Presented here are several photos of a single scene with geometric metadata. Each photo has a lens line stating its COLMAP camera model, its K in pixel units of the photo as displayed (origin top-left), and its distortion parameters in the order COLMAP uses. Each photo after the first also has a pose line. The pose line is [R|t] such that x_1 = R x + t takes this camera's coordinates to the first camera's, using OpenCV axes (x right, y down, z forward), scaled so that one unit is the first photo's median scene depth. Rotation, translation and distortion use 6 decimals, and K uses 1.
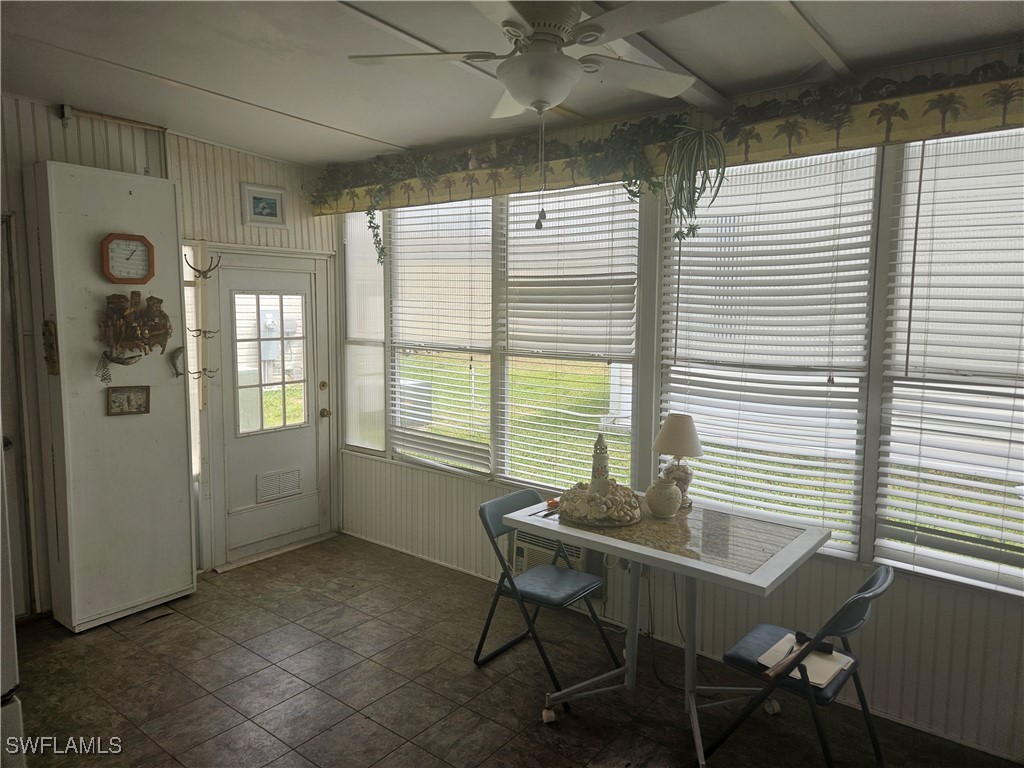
lens RADIAL K [[687.9, 0, 512.1], [0, 687.9, 381.1], [0, 0, 1]] dist [0.073565, -0.057280]
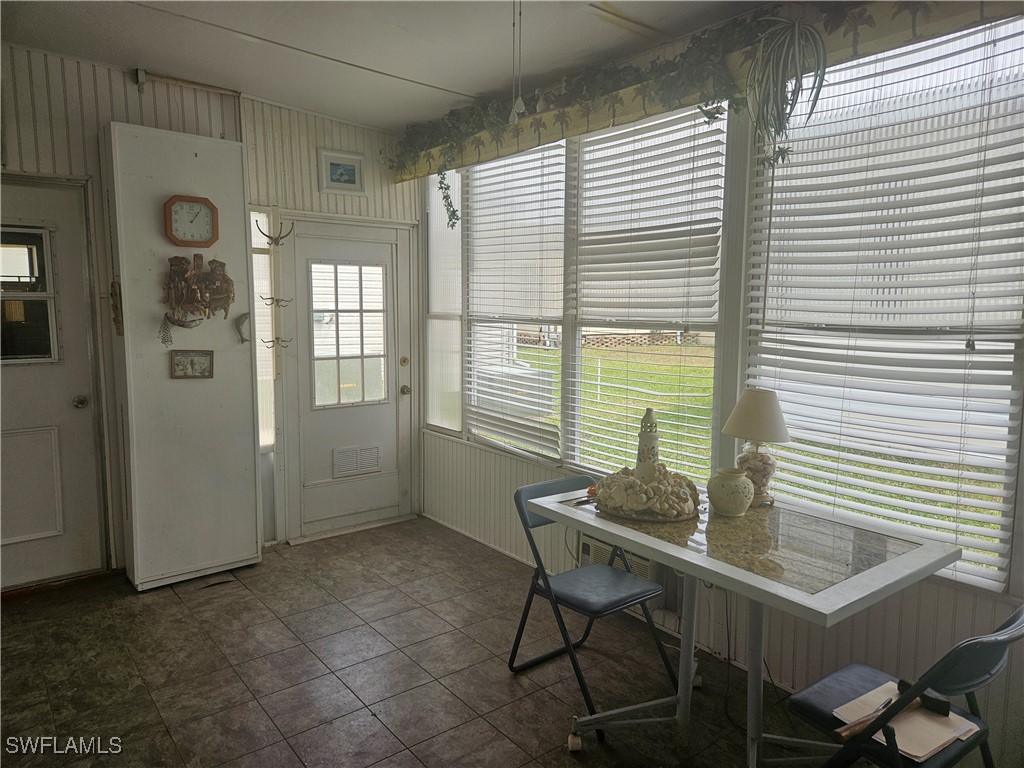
lens RADIAL K [[687.9, 0, 511.2], [0, 687.9, 383.8], [0, 0, 1]] dist [0.073565, -0.057280]
pose [[0.973640, 0.026771, -0.226512, 0.126989], [-0.025910, 0.999641, 0.006775, 0.038551], [0.226612, -0.000727, 0.973985, 0.138297]]
